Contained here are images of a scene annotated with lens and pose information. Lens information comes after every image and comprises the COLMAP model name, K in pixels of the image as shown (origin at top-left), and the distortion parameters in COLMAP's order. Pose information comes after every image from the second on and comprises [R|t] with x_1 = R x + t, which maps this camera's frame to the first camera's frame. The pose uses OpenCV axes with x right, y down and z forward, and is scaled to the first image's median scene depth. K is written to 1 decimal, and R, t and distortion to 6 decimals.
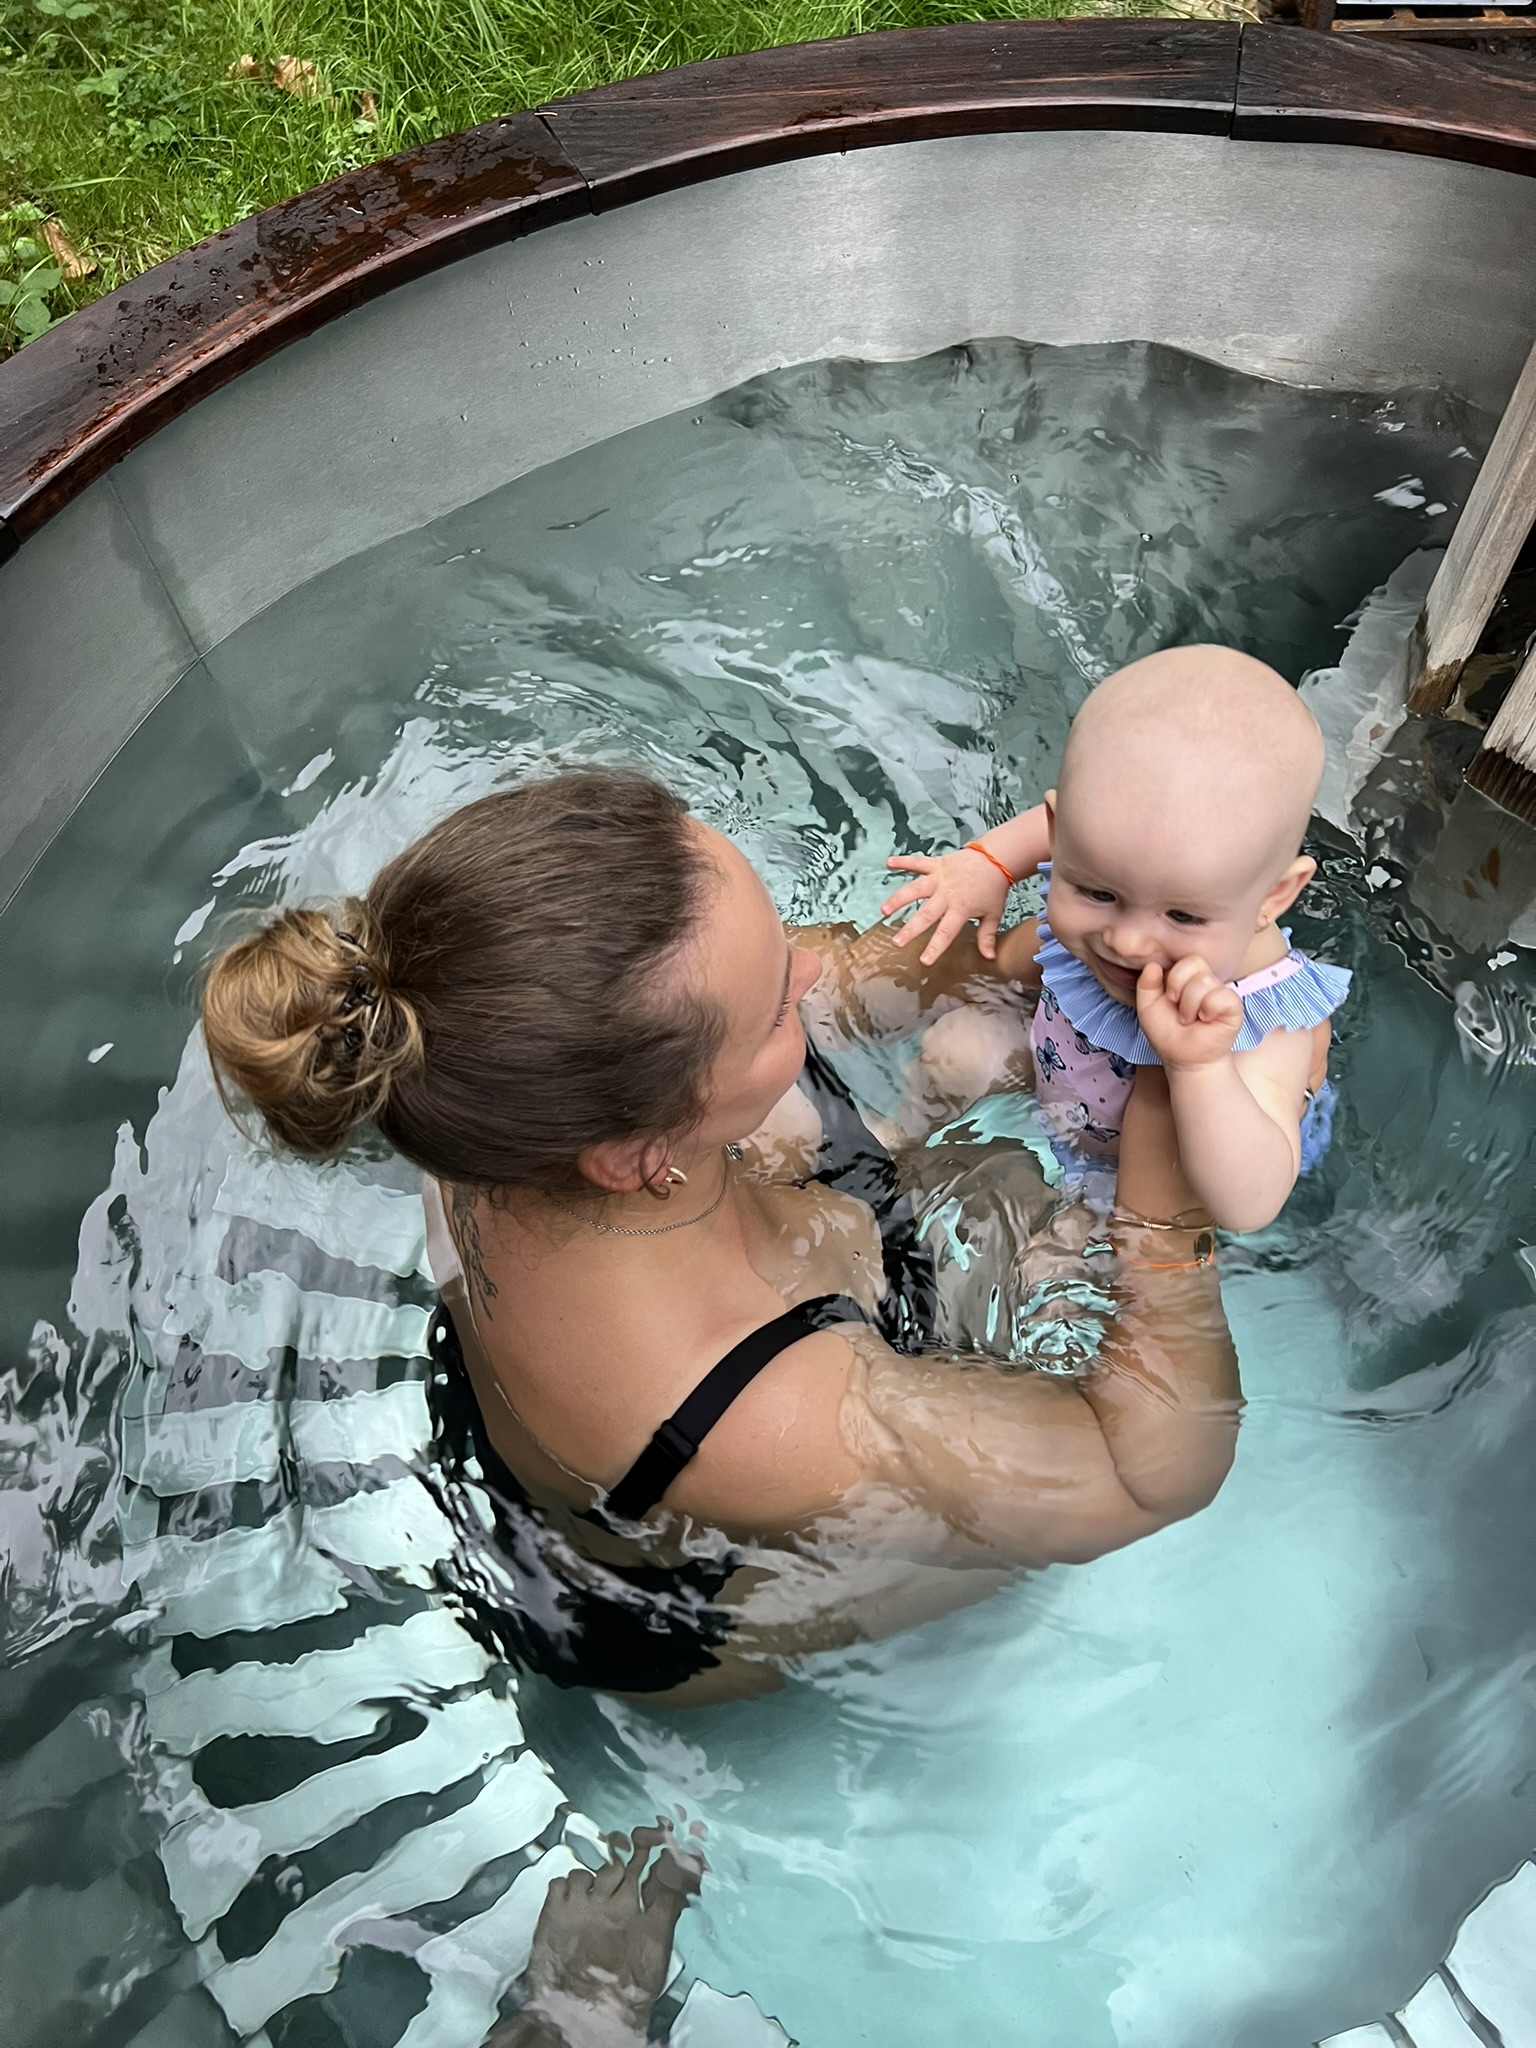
lens RADIAL K [[1553.4, 0, 764.3], [0, 1553.4, 1023.0], [0, 0, 1]] dist [-0.024356, -0.015929]
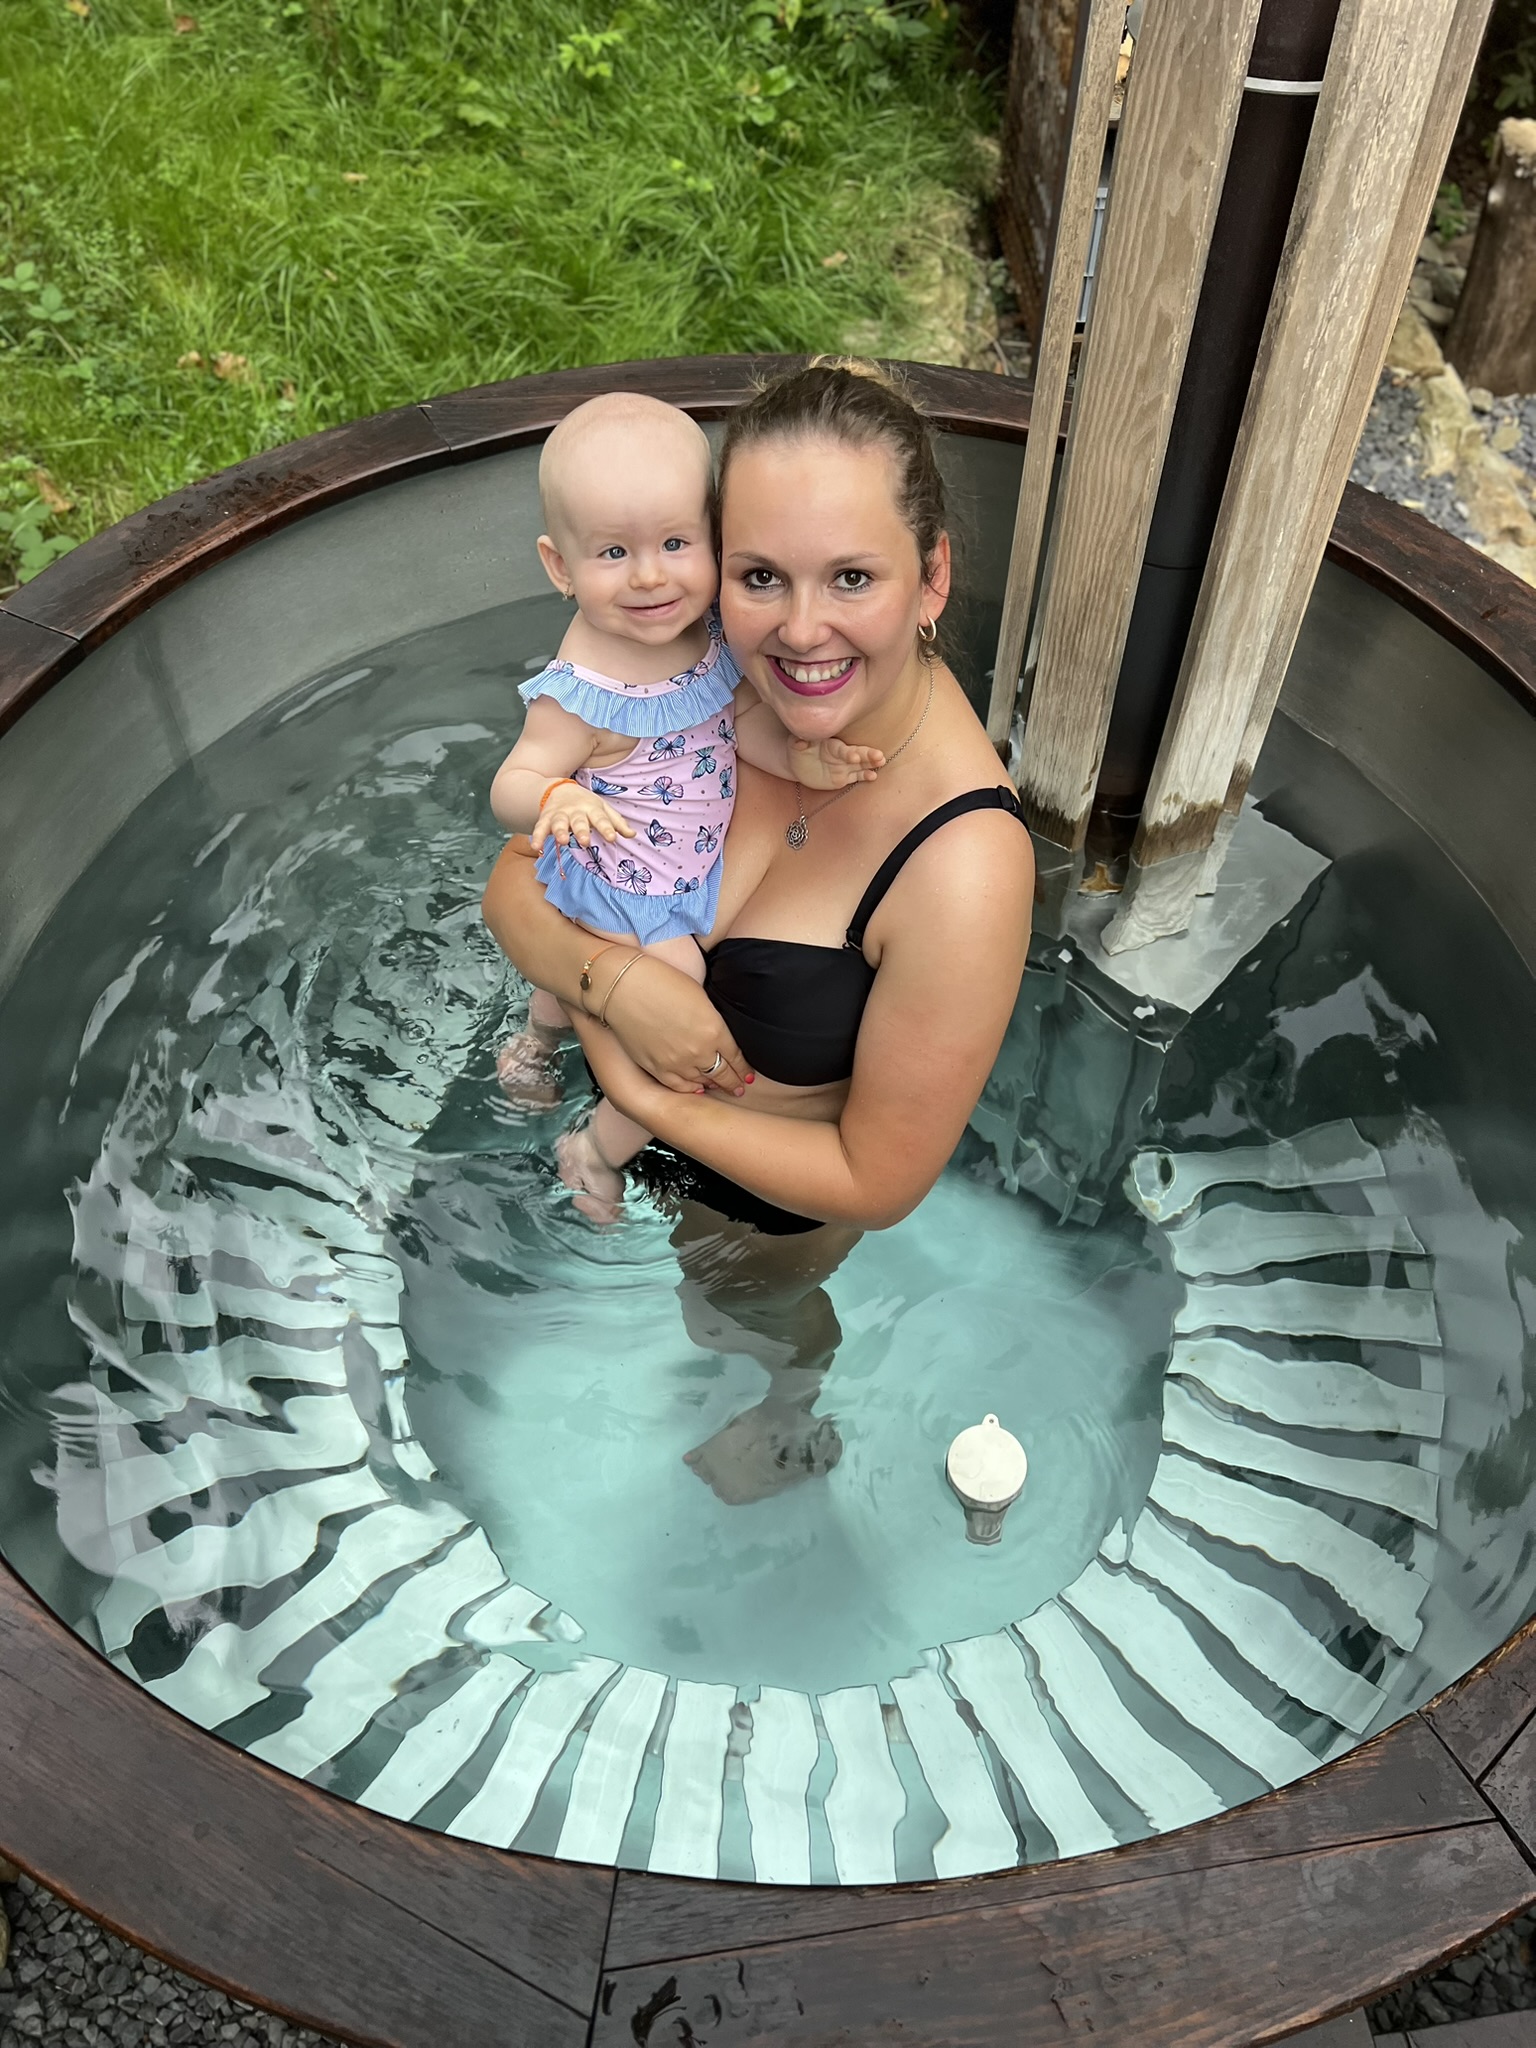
lens RADIAL K [[1553.4, 0, 770.6], [0, 1553.4, 1026.3], [0, 0, 1]] dist [-0.024356, -0.015929]
pose [[0.996865, -0.013528, 0.077958, 0.038528], [0.024726, 0.989194, -0.144515, 0.132147], [-0.075161, 0.145989, 0.986427, -0.238809]]
